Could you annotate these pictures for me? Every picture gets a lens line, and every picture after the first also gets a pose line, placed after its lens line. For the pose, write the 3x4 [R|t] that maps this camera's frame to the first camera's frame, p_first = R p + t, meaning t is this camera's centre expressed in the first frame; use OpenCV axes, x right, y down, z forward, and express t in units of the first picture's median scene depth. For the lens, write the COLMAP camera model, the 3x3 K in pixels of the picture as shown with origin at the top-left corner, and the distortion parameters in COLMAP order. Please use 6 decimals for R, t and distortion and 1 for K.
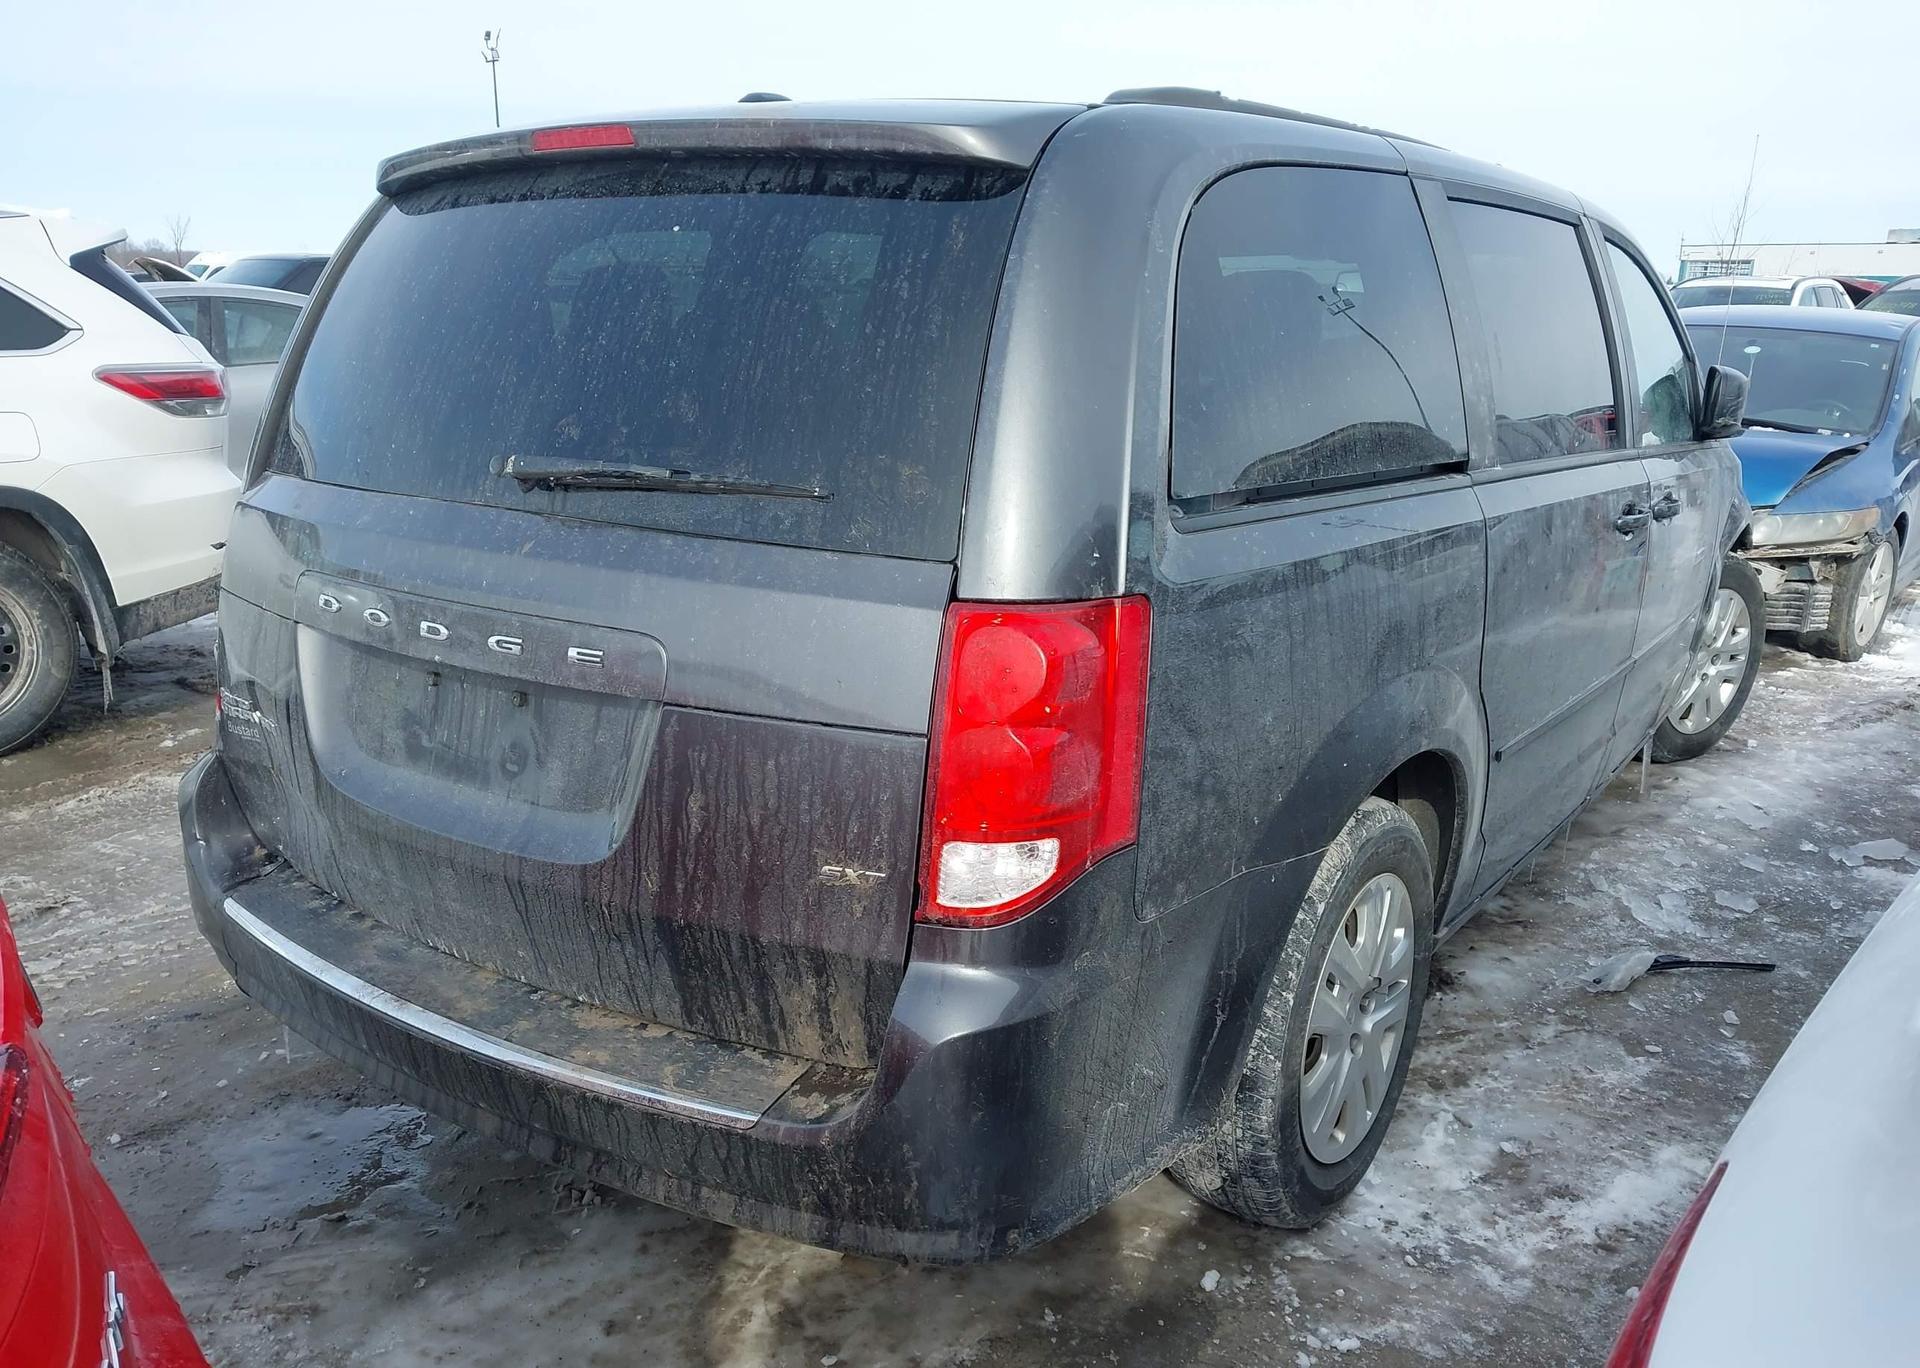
lens RADIAL K [[1561.2, 0, 967.2], [0, 1561.2, 689.2], [0, 0, 1]] dist [0.031519, -0.029087]
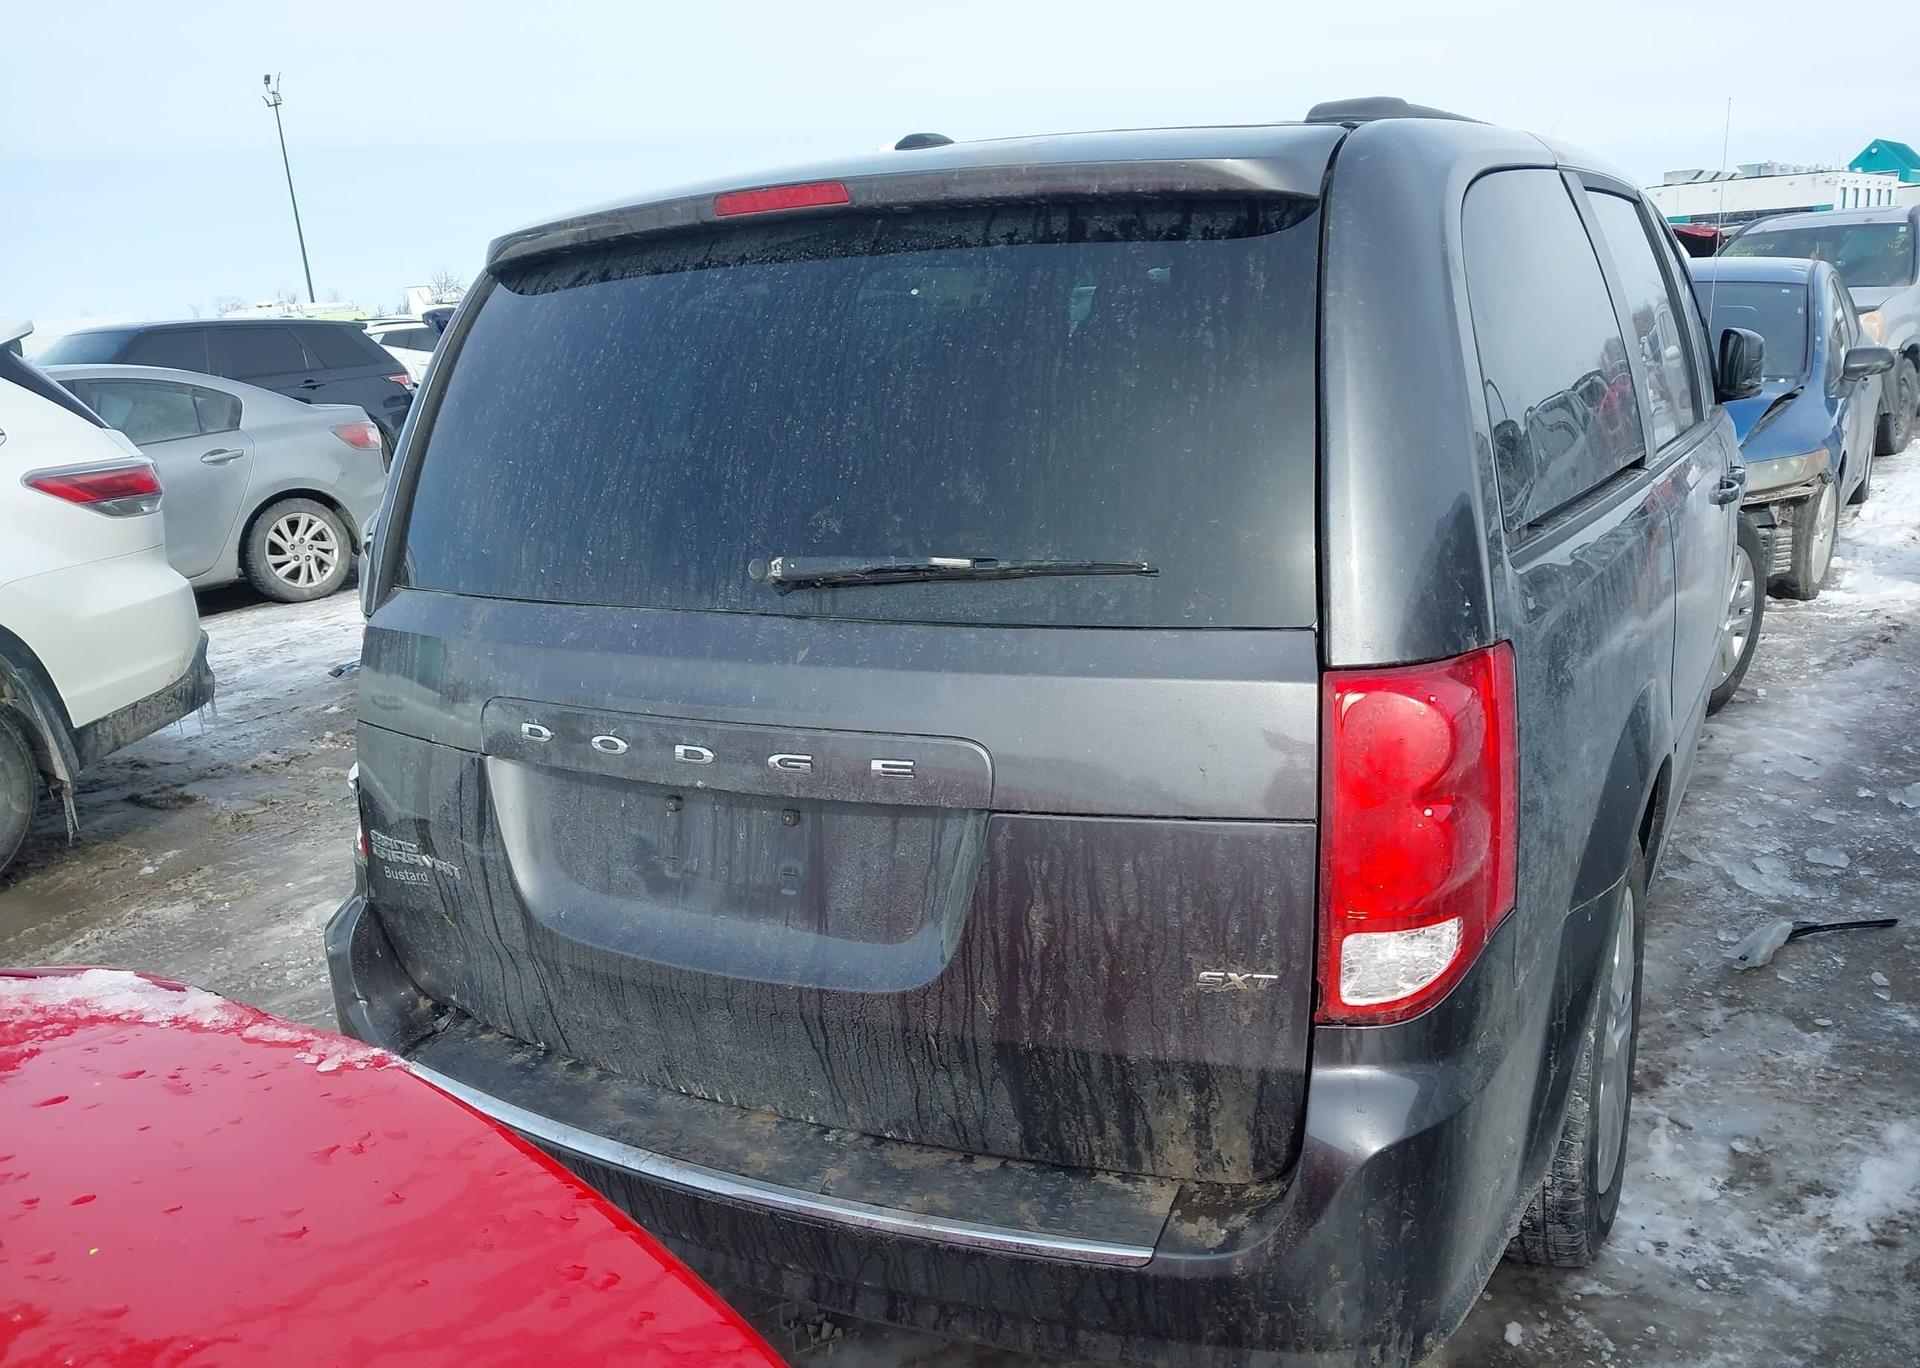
lens RADIAL K [[1561.2, 0, 961.2], [0, 1561.2, 691.4], [0, 0, 1]] dist [0.031519, -0.029087]
pose [[0.990743, -0.103486, 0.087854, -0.244411], [0.103538, 0.994618, 0.003984, -0.057032], [-0.087793, 0.005149, 0.996125, 0.079130]]
